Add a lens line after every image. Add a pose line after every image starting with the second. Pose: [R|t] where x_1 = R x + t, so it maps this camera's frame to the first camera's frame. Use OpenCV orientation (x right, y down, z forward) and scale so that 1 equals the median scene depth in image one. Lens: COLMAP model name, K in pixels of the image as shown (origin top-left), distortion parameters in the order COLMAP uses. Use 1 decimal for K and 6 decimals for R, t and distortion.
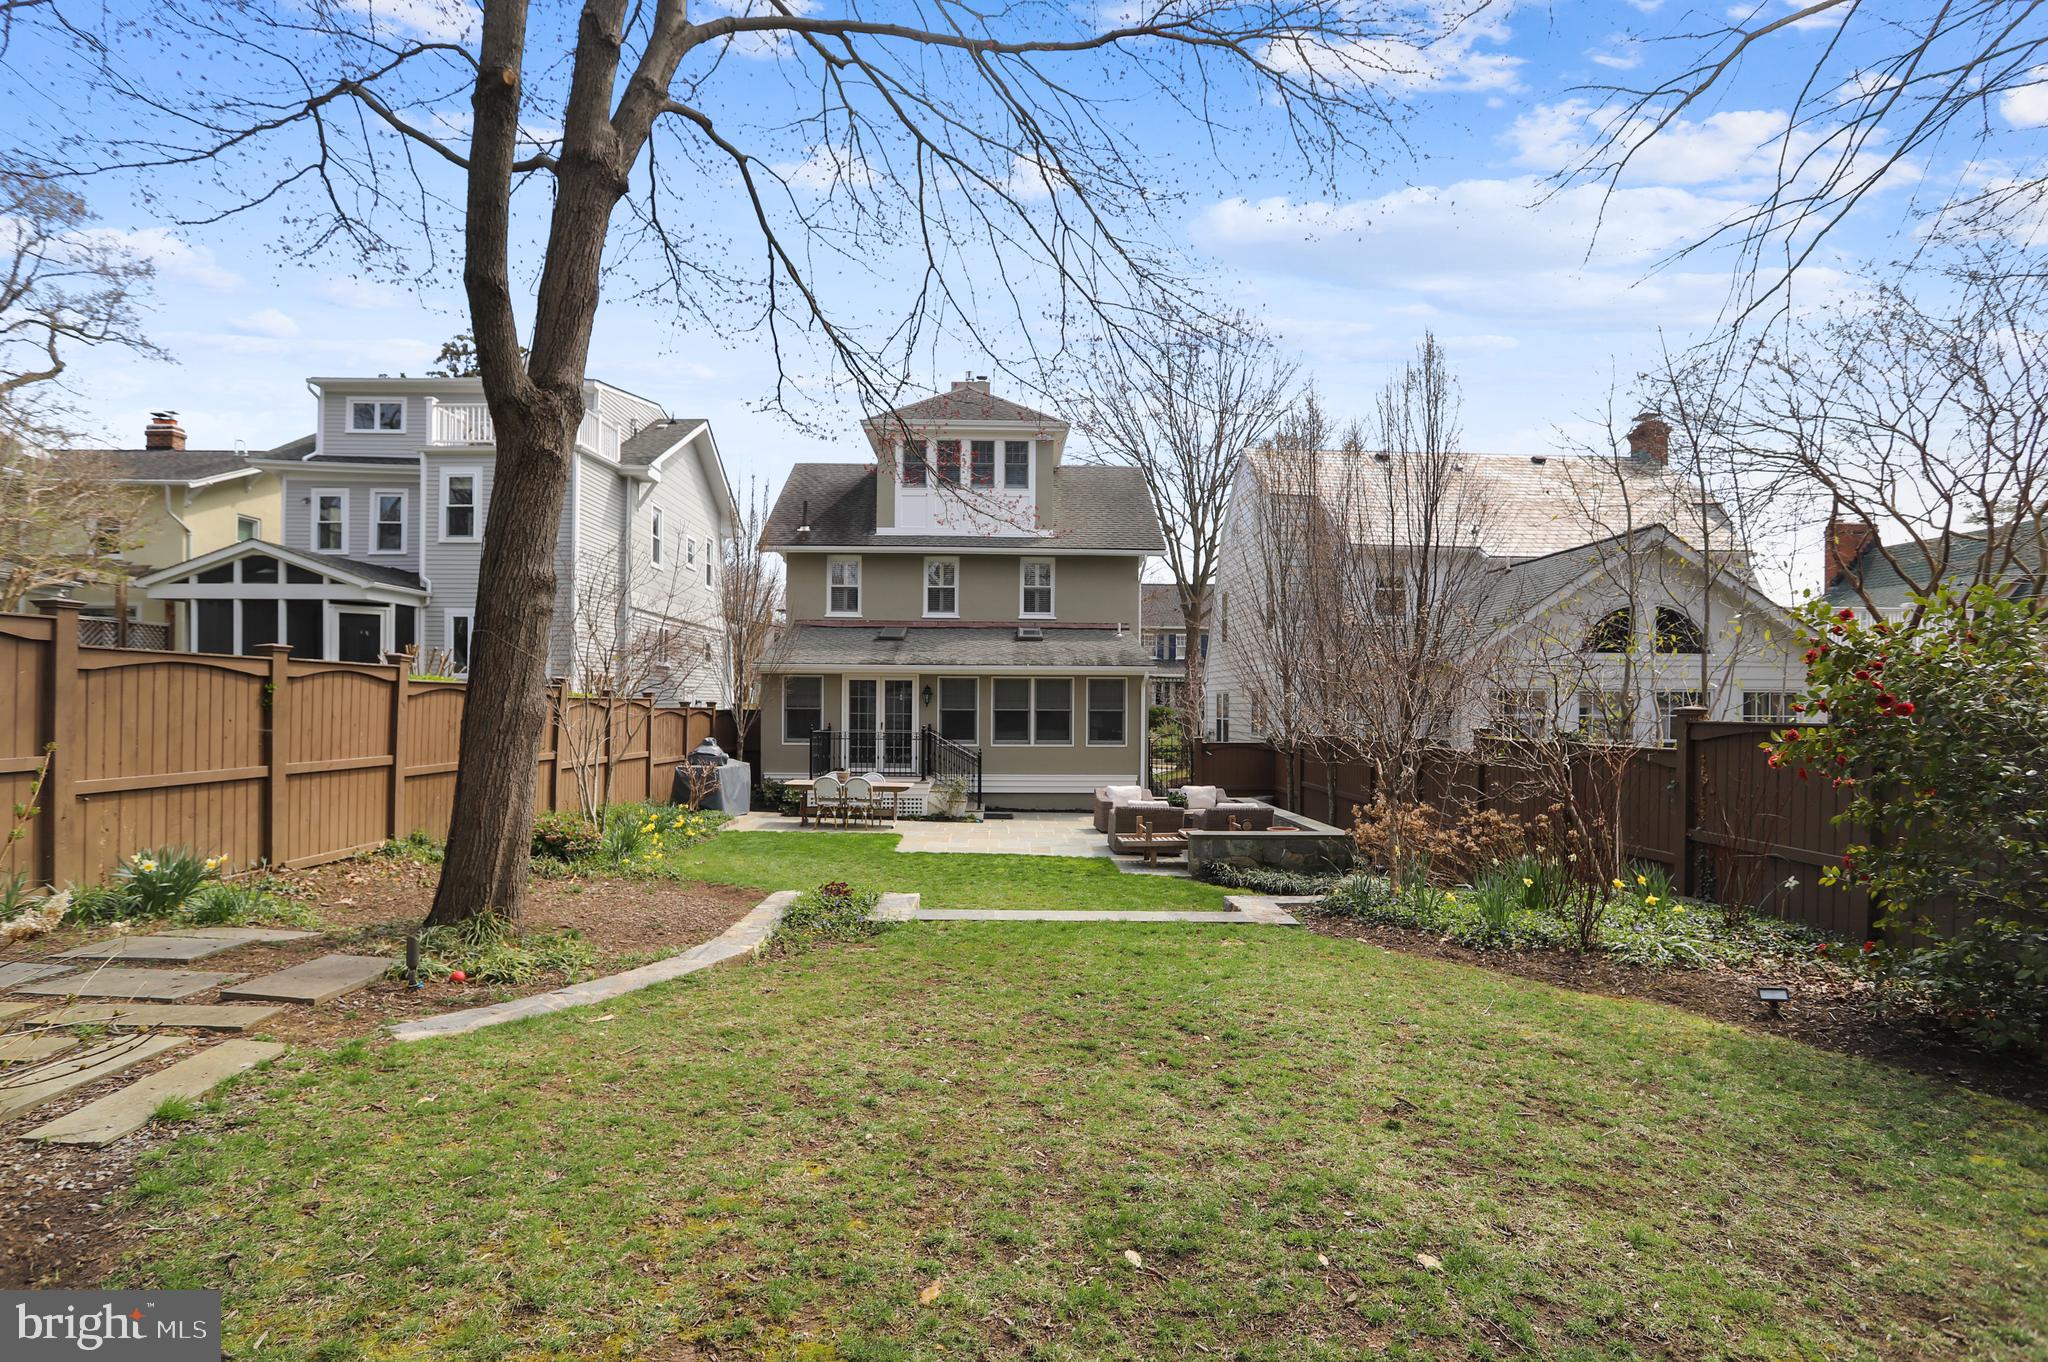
lens RADIAL K [[1044.1, 0, 1021.7], [0, 1044.1, 695.8], [0, 0, 1]] dist [-0.039636, 0.000141]
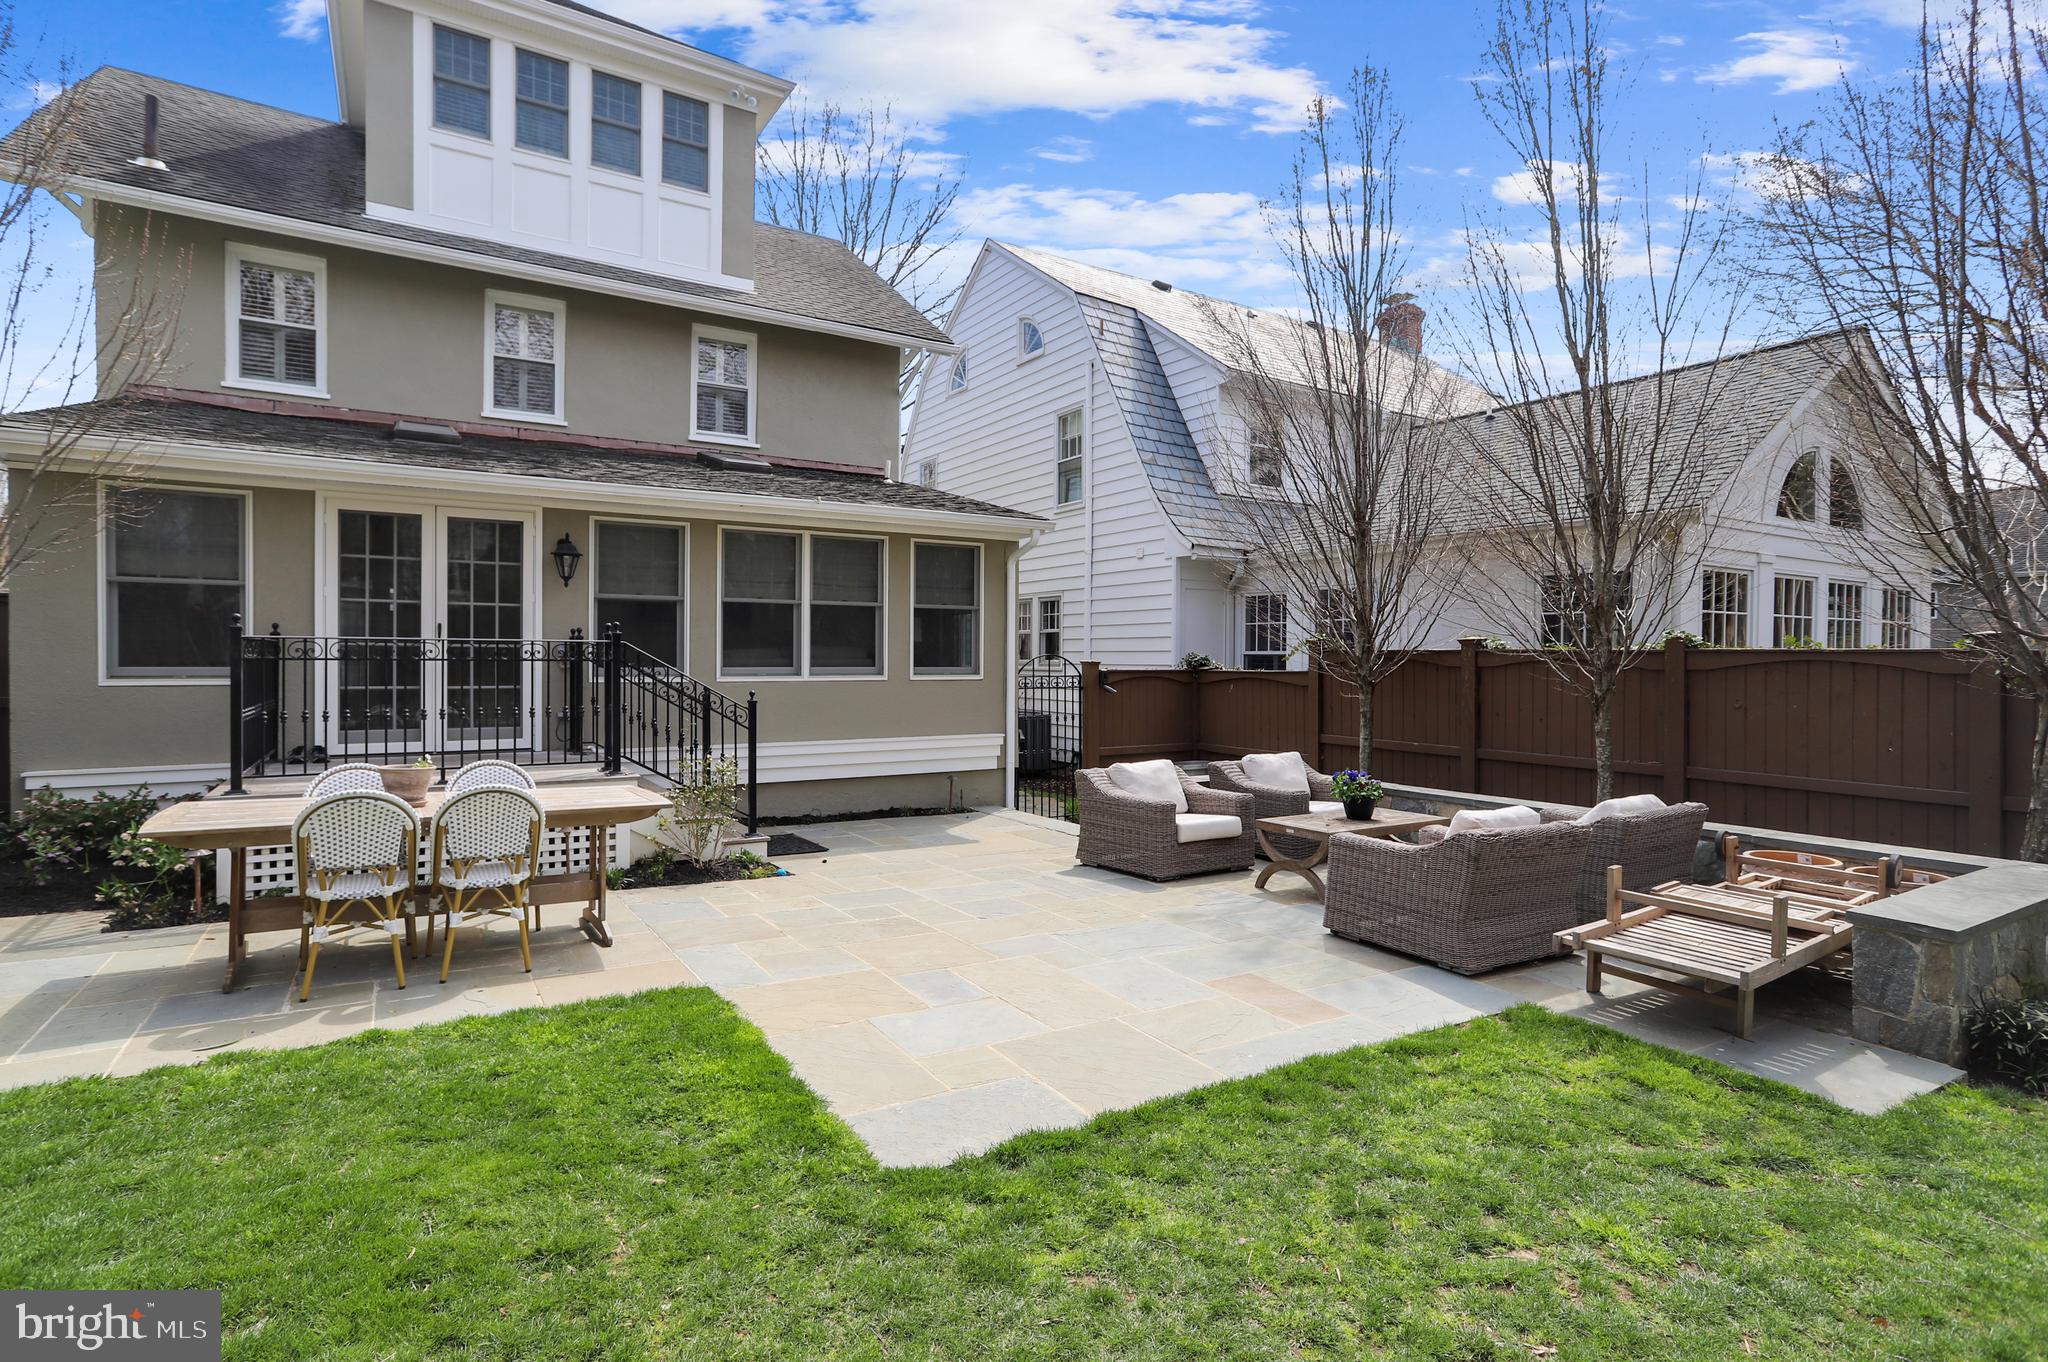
lens RADIAL K [[1037.4, 0, 1020.9], [0, 1037.4, 658.7], [0, 0, 1]] dist [0.000070, 0.017769]
pose [[0.869622, -0.001566, 0.493716, -0.135594], [-0.006556, 0.999870, 0.014718, 0.030967], [-0.493675, -0.016035, 0.869499, 0.546722]]
